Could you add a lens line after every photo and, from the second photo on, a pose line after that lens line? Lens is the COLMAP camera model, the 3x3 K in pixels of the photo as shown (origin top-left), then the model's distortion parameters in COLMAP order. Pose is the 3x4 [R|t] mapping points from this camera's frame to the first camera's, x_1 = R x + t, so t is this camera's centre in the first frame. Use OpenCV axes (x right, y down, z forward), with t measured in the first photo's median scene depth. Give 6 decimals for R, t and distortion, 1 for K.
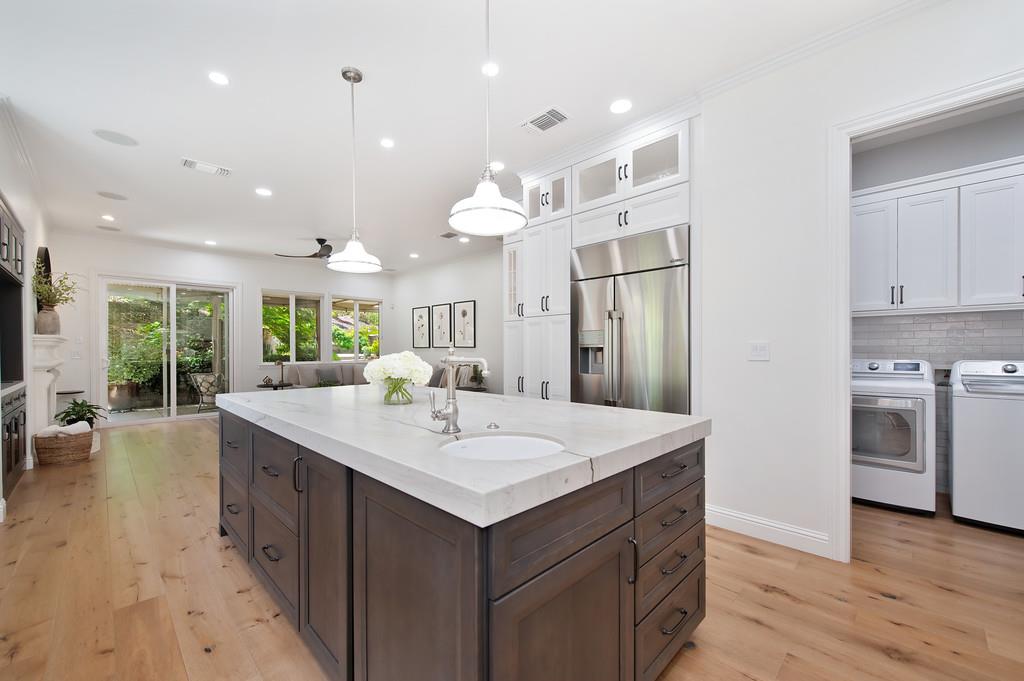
lens RADIAL K [[408.9, 0, 515.0], [0, 408.9, 342.6], [0, 0, 1]] dist [-0.013916, -0.000187]
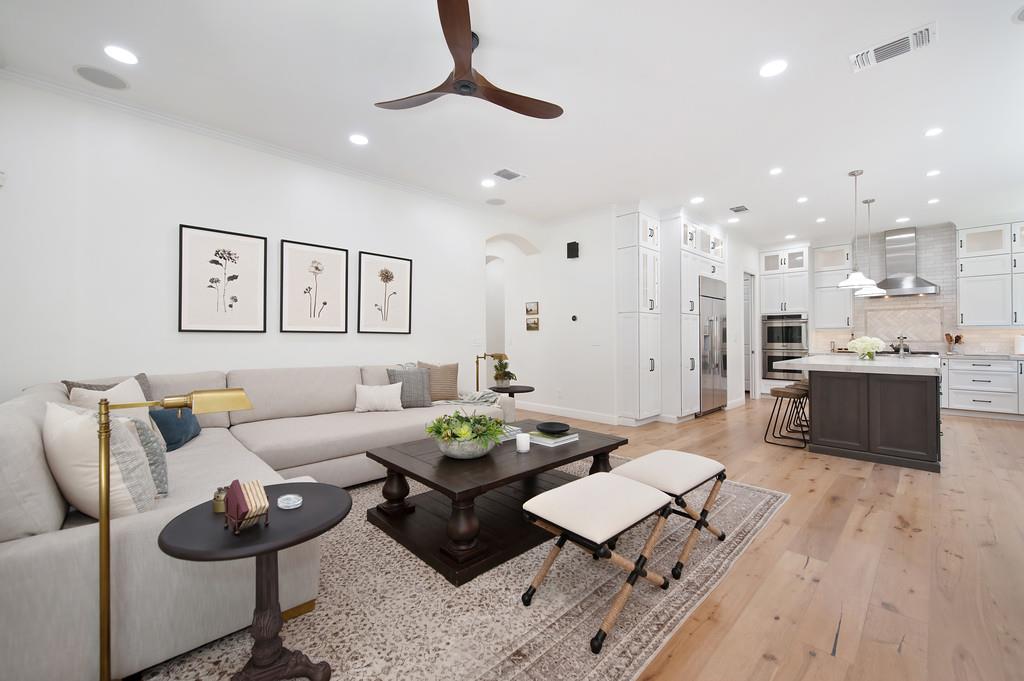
lens RADIAL K [[408.9, 0, 515.0], [0, 408.9, 342.6], [0, 0, 1]] dist [-0.013916, -0.000187]
pose [[0.038689, -0.003274, 0.999246, -0.707037], [-0.005401, 0.999979, 0.003485, 0.021992], [-0.999237, -0.005531, 0.038670, 0.791082]]
